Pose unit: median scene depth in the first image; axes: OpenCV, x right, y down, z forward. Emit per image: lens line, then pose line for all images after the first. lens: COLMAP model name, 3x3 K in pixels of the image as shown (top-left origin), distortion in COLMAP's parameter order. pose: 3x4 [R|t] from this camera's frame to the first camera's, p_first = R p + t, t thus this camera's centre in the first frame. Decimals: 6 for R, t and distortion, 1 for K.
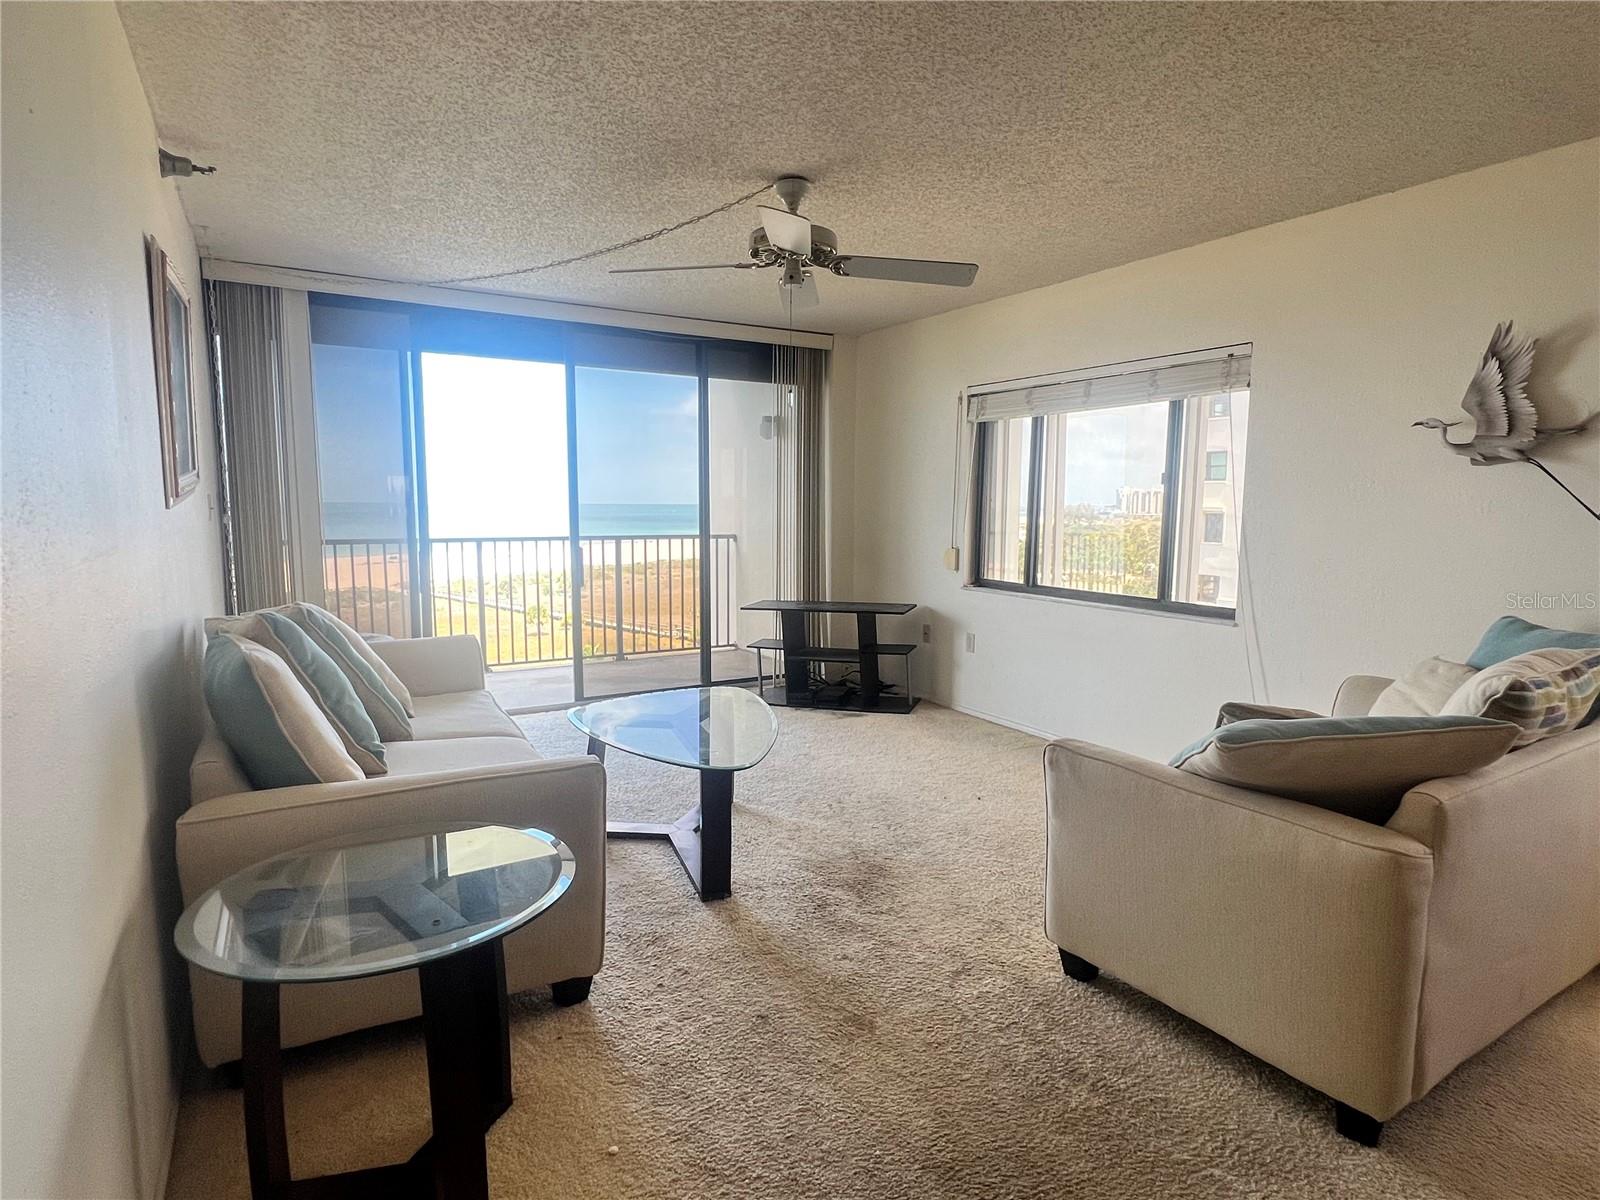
lens RADIAL K [[883.6, 0, 805.2], [0, 883.6, 603.9], [0, 0, 1]] dist [0.000332, 0.000683]
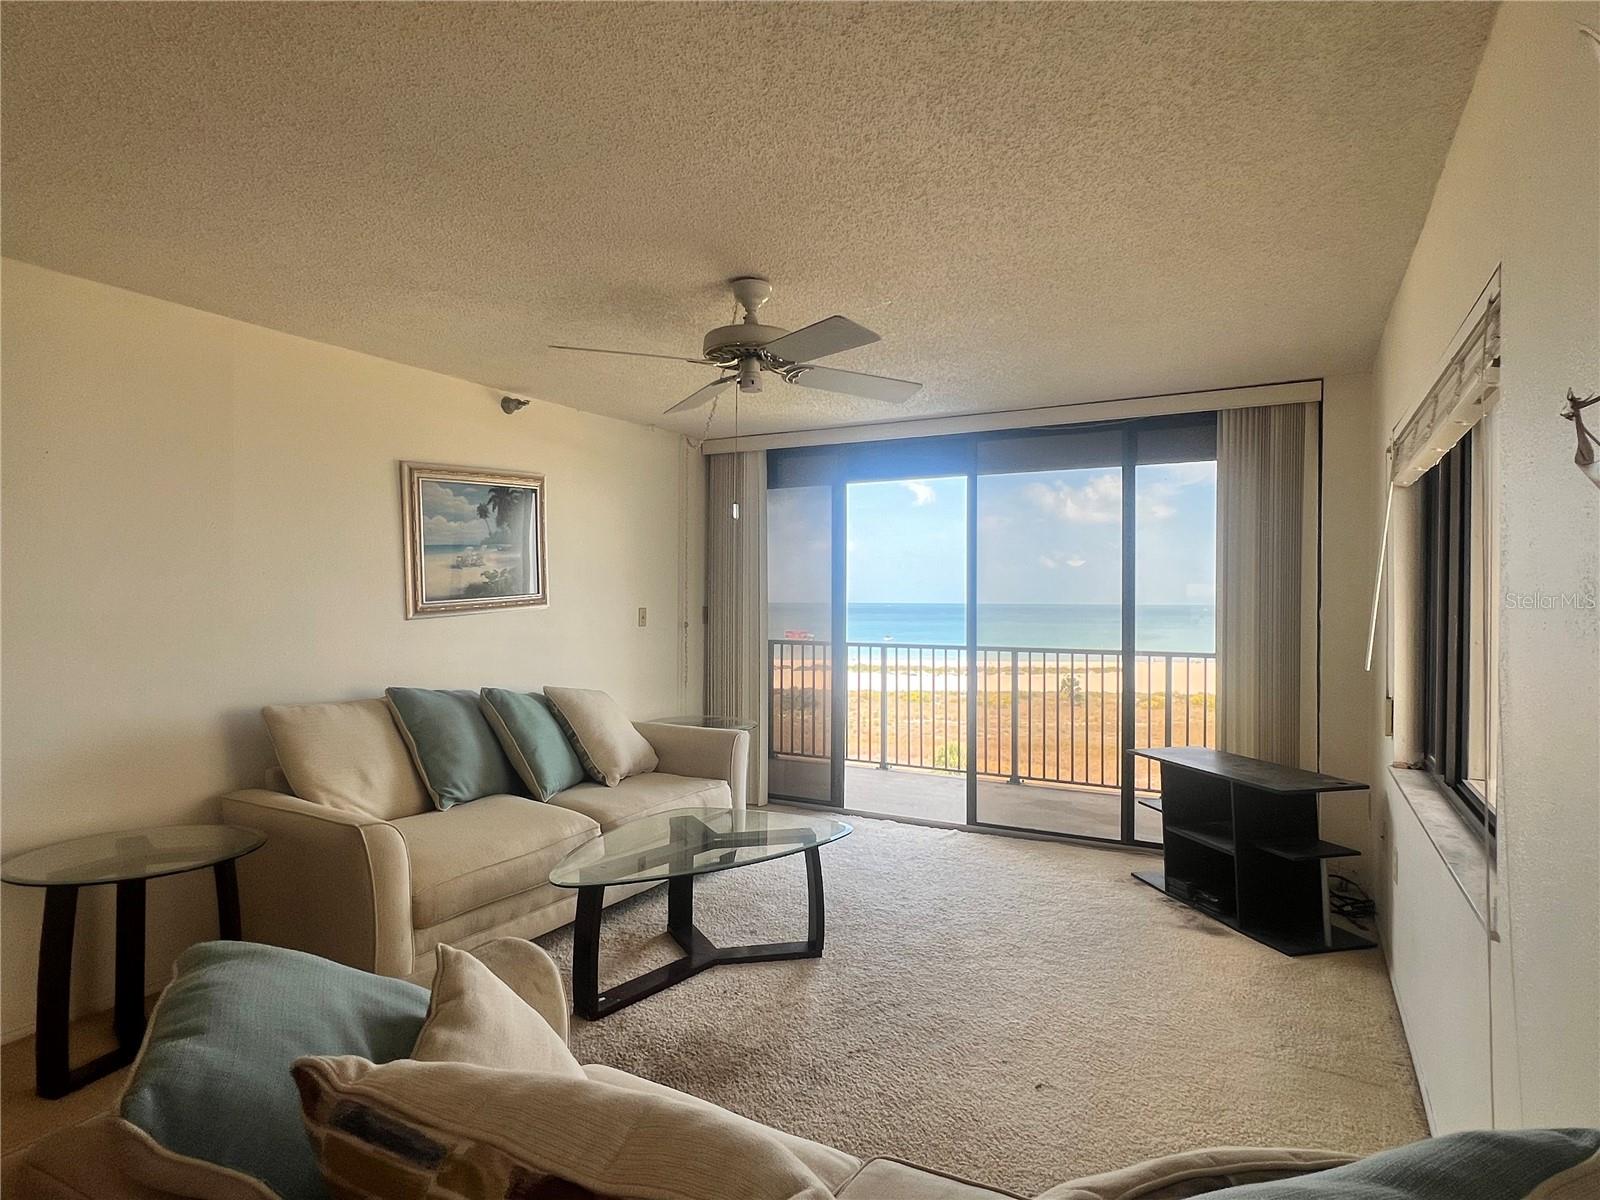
lens RADIAL K [[881.8, 0, 800.9], [0, 881.8, 602.8], [0, 0, 1]] dist [0.001704, -0.003450]
pose [[0.493837, -0.008003, -0.869518, 0.603499], [-0.106716, 0.991841, -0.069737, -0.043522], [0.862981, 0.127230, 0.488954, 0.432444]]
